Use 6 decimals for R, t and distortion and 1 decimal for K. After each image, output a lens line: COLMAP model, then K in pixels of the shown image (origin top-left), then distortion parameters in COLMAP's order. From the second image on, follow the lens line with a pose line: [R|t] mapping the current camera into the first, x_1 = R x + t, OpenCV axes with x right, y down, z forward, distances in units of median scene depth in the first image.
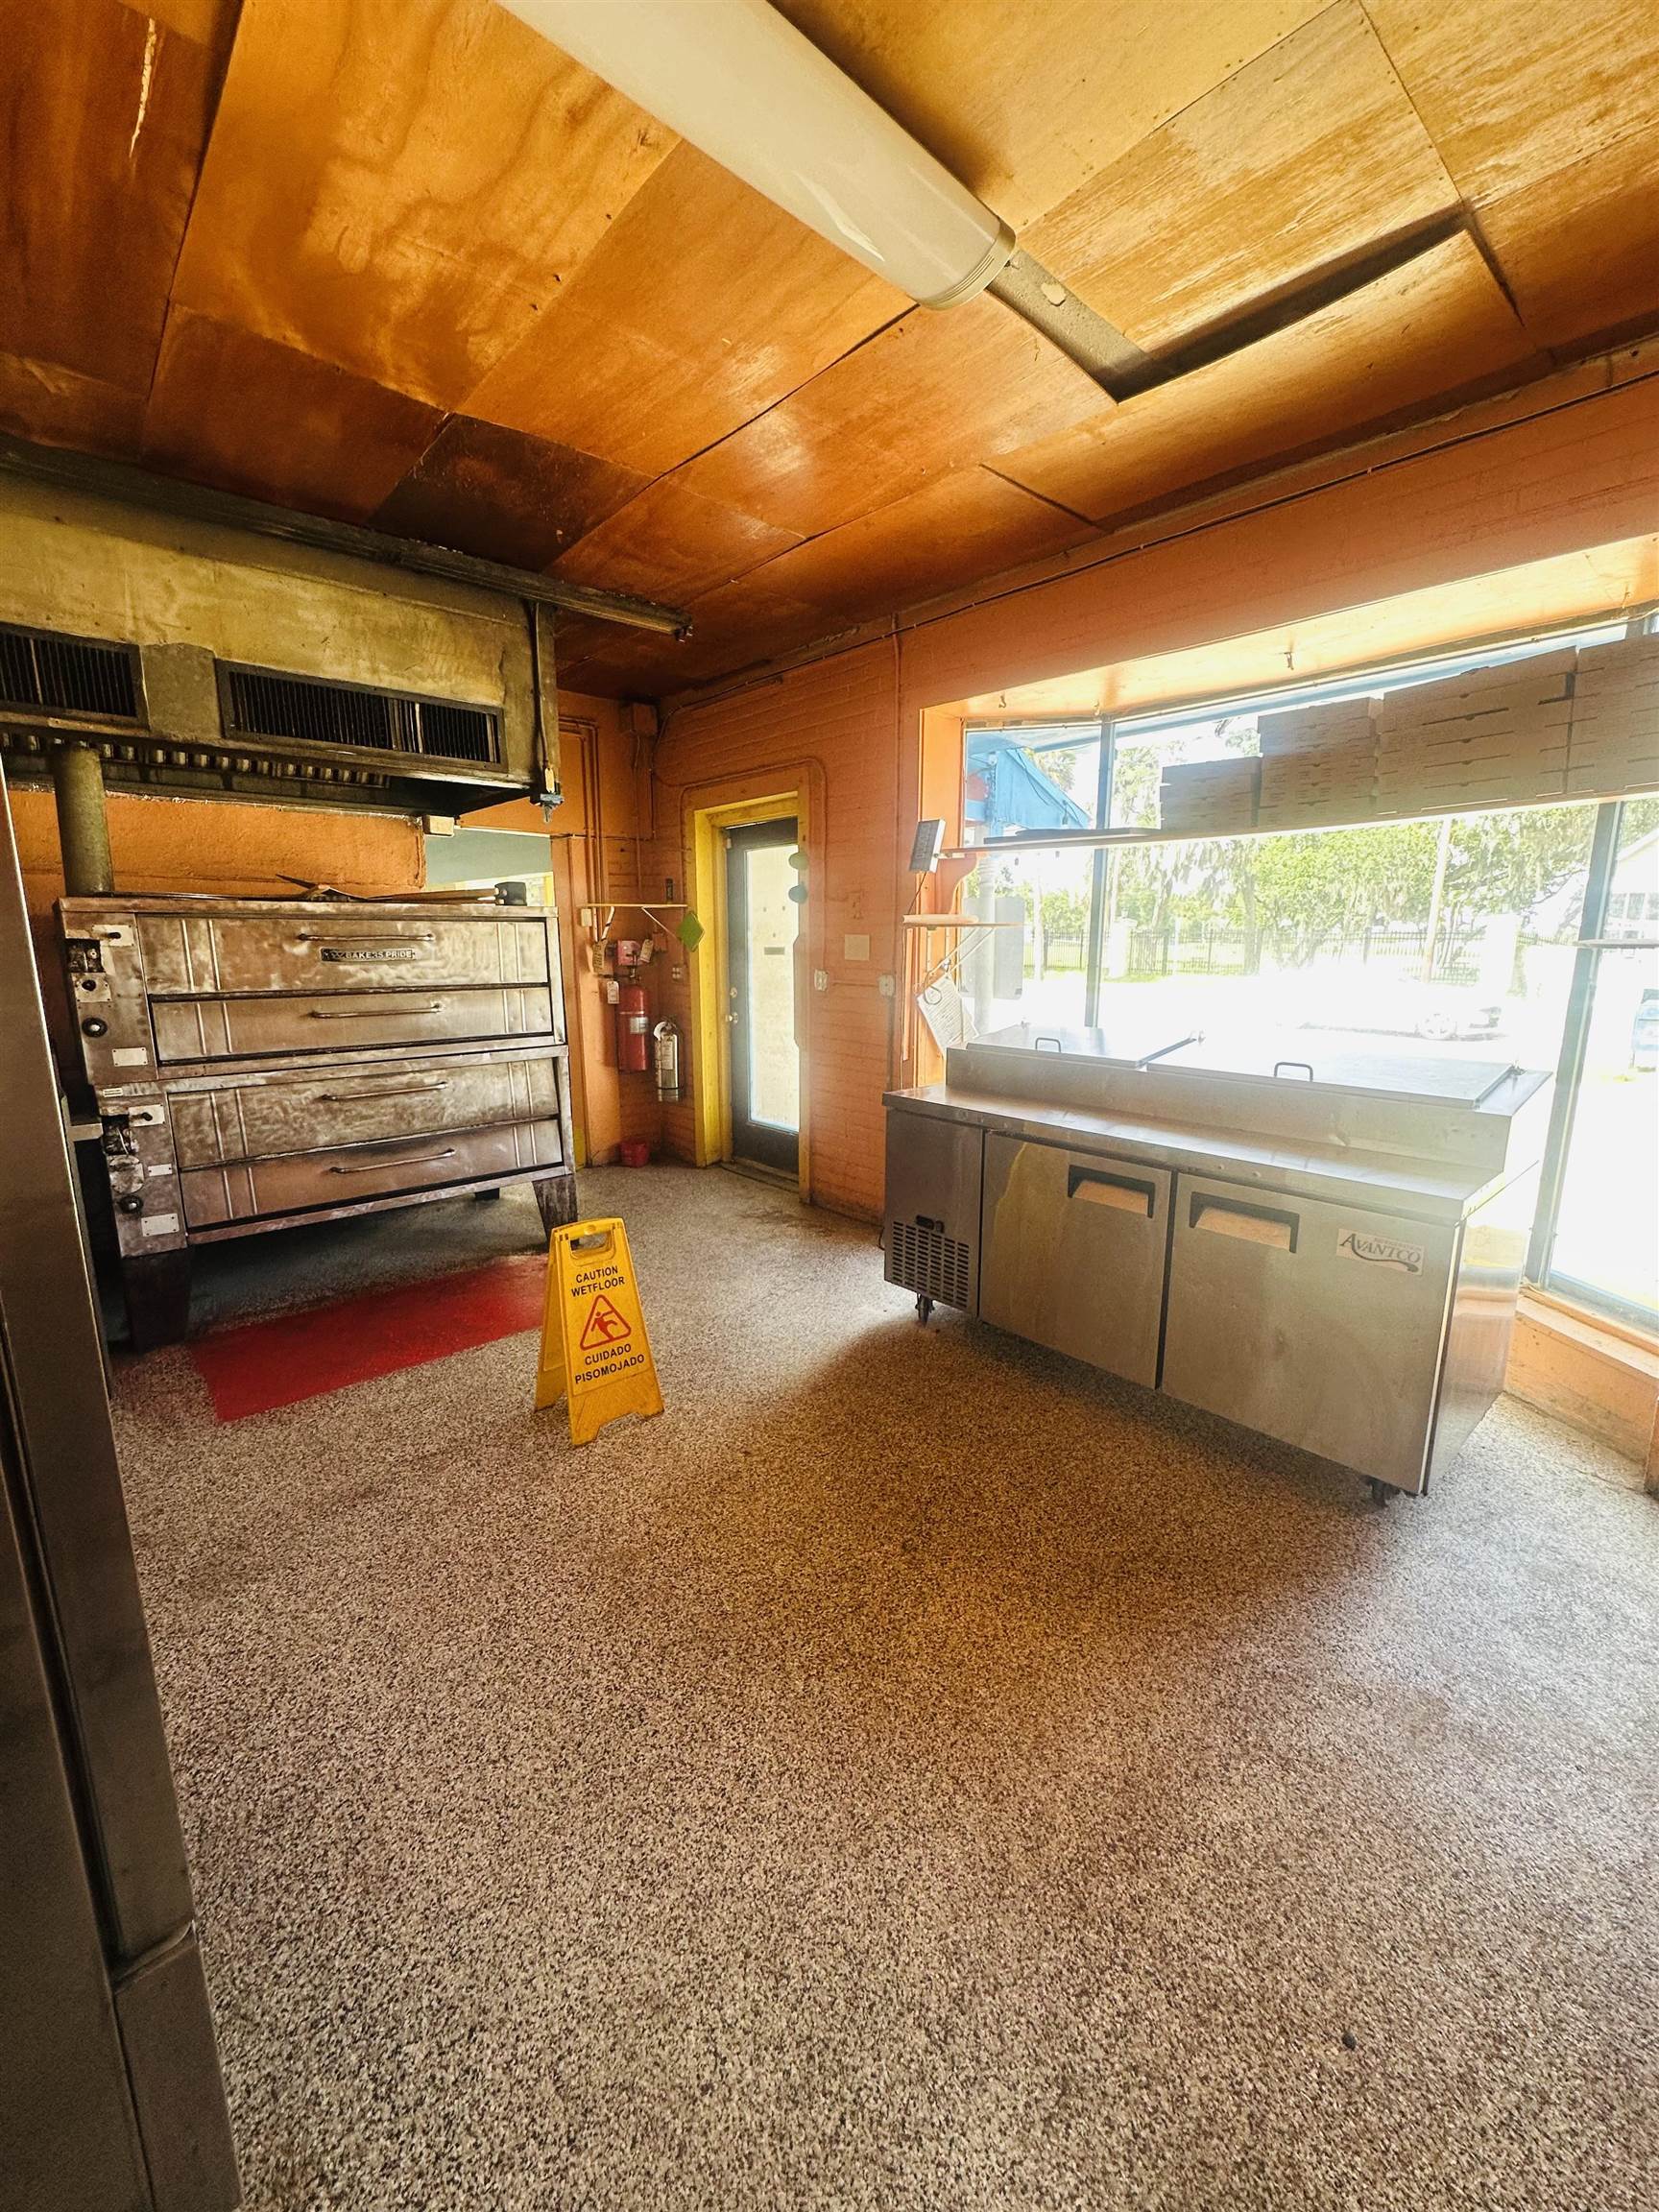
lens RADIAL K [[886.4, 0, 833.4], [0, 886.4, 1104.7], [0, 0, 1]] dist [-0.003645, 0.001169]
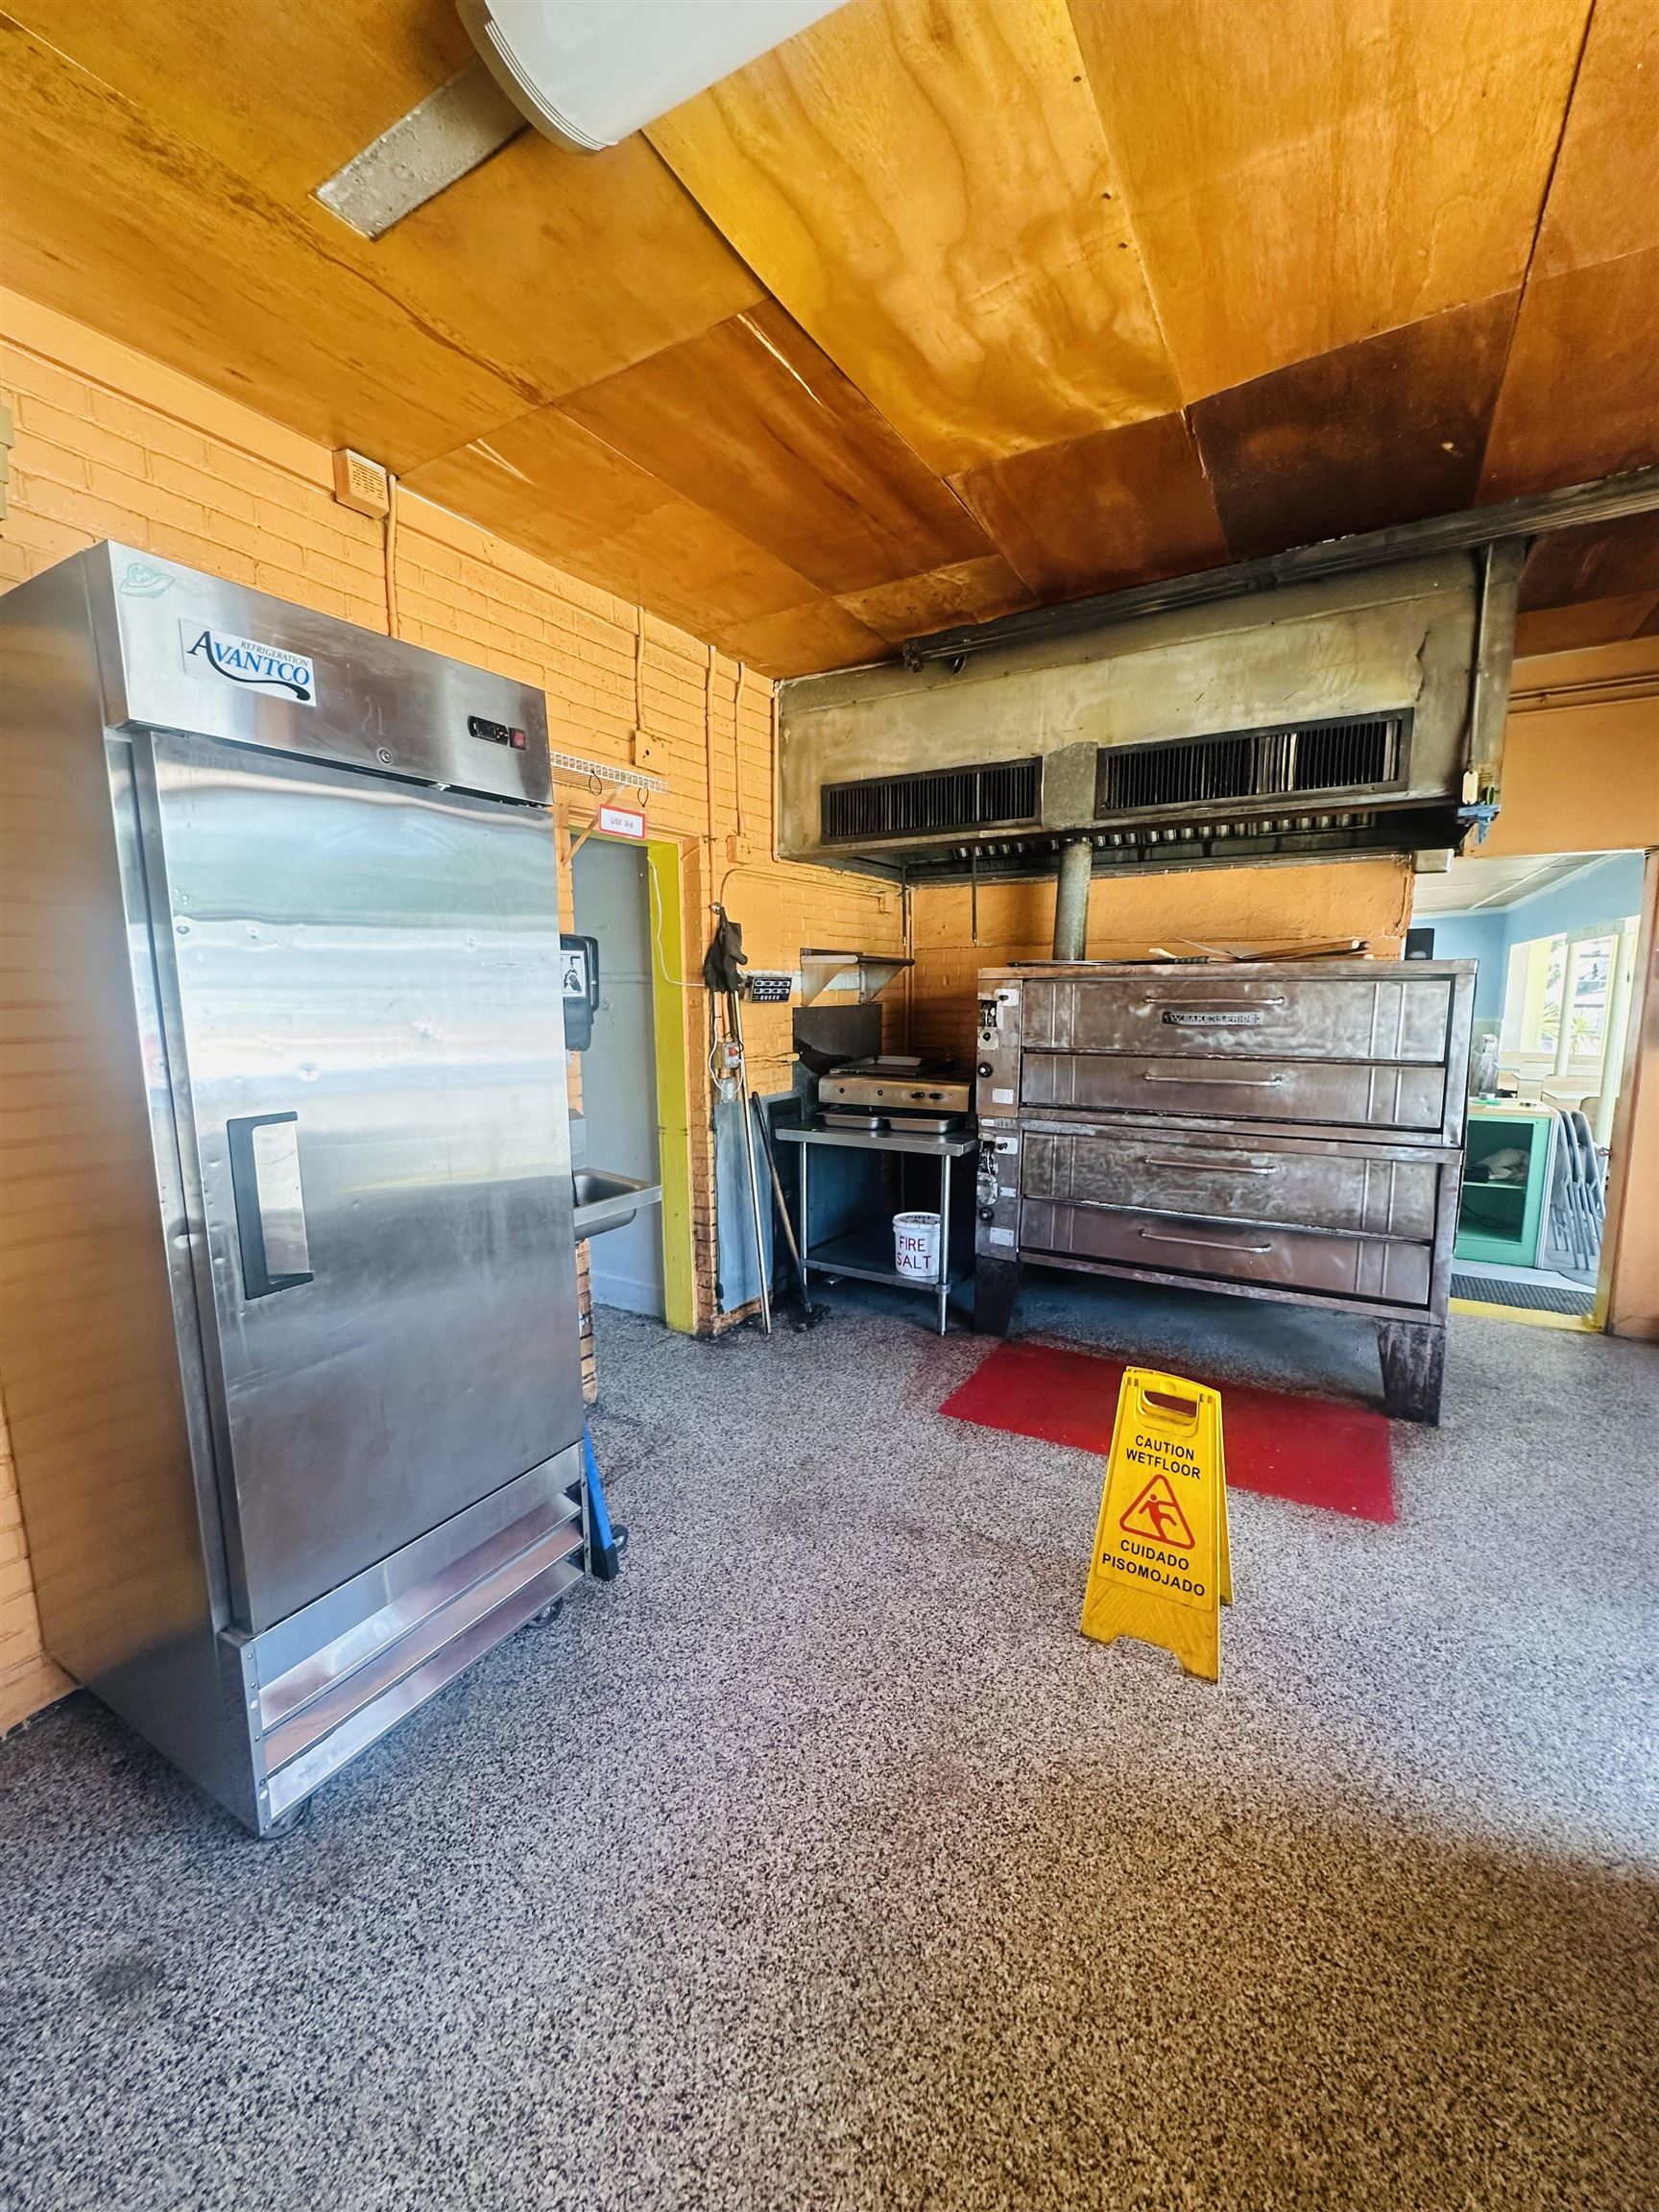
lens RADIAL K [[886.4, 0, 833.8], [0, 886.4, 1107.3], [0, 0, 1]] dist [-0.003645, 0.001169]
pose [[0.307433, 0.129711, -0.942688, 0.277438], [-0.172367, 0.981869, 0.078890, -0.091466], [0.935828, 0.138235, 0.324217, 0.374166]]
